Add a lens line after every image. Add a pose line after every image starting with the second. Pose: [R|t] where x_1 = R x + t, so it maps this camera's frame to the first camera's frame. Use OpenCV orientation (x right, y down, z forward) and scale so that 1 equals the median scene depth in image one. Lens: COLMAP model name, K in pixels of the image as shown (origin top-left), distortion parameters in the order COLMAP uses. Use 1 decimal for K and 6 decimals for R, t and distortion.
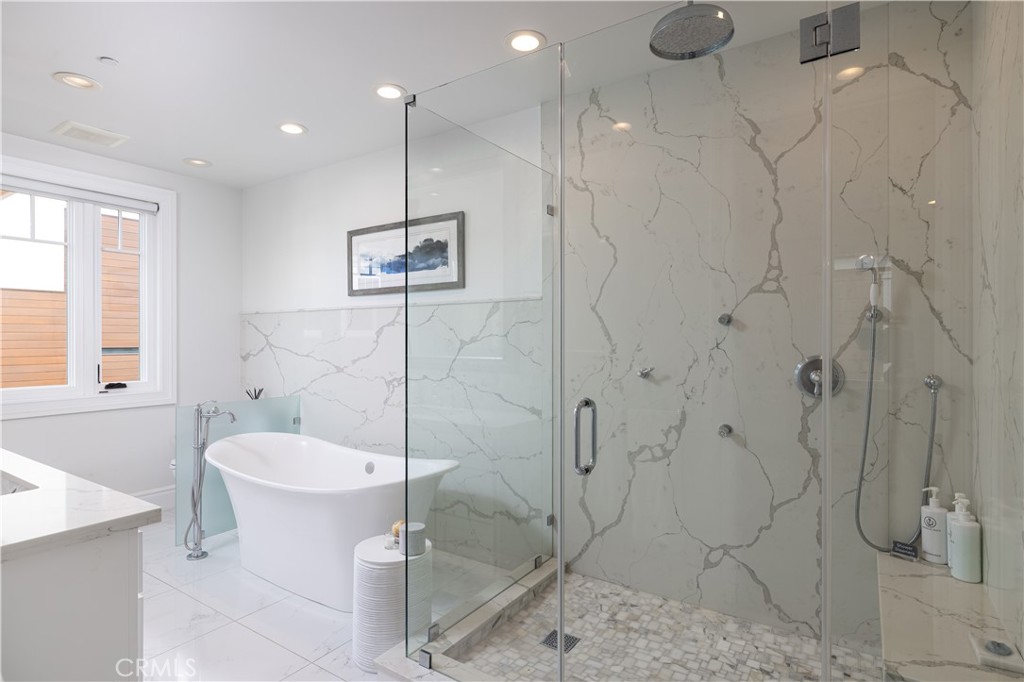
lens RADIAL K [[531.8, 0, 512.0], [0, 531.8, 341.0], [0, 0, 1]] dist [-0.000056, -0.000061]
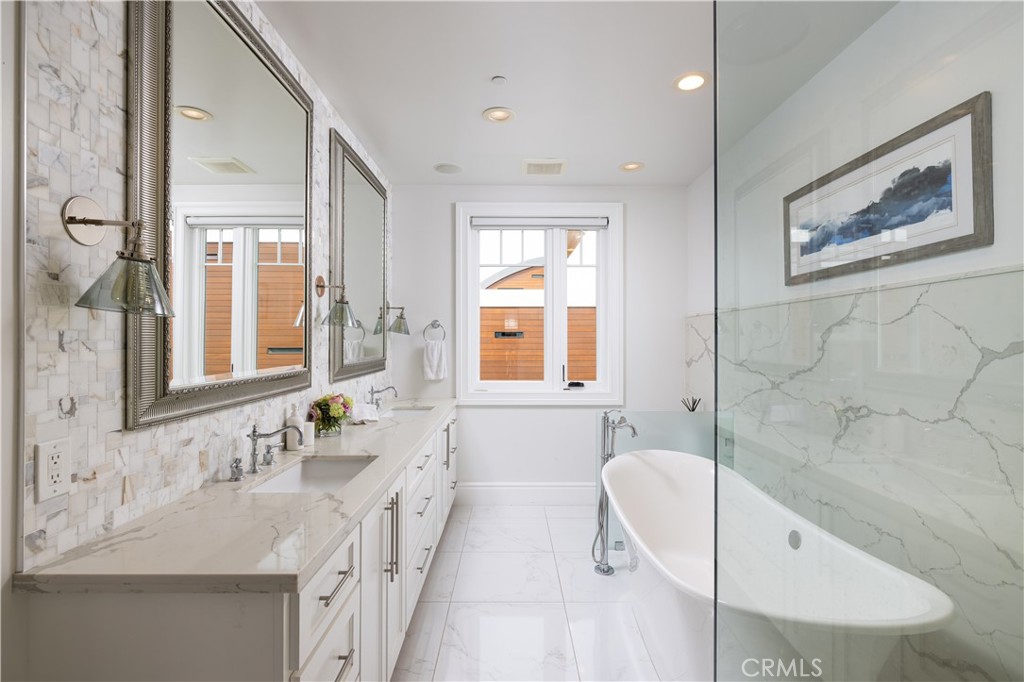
lens RADIAL K [[472.7, 0, 512.0], [0, 472.7, 341.0], [0, 0, 1]] dist [-0.010538, -0.000795]
pose [[0.557750, -0.000347, -0.830009, 0.021731], [-0.005647, 0.999975, -0.004213, -0.004375], [0.829990, 0.007036, 0.557734, 0.368400]]
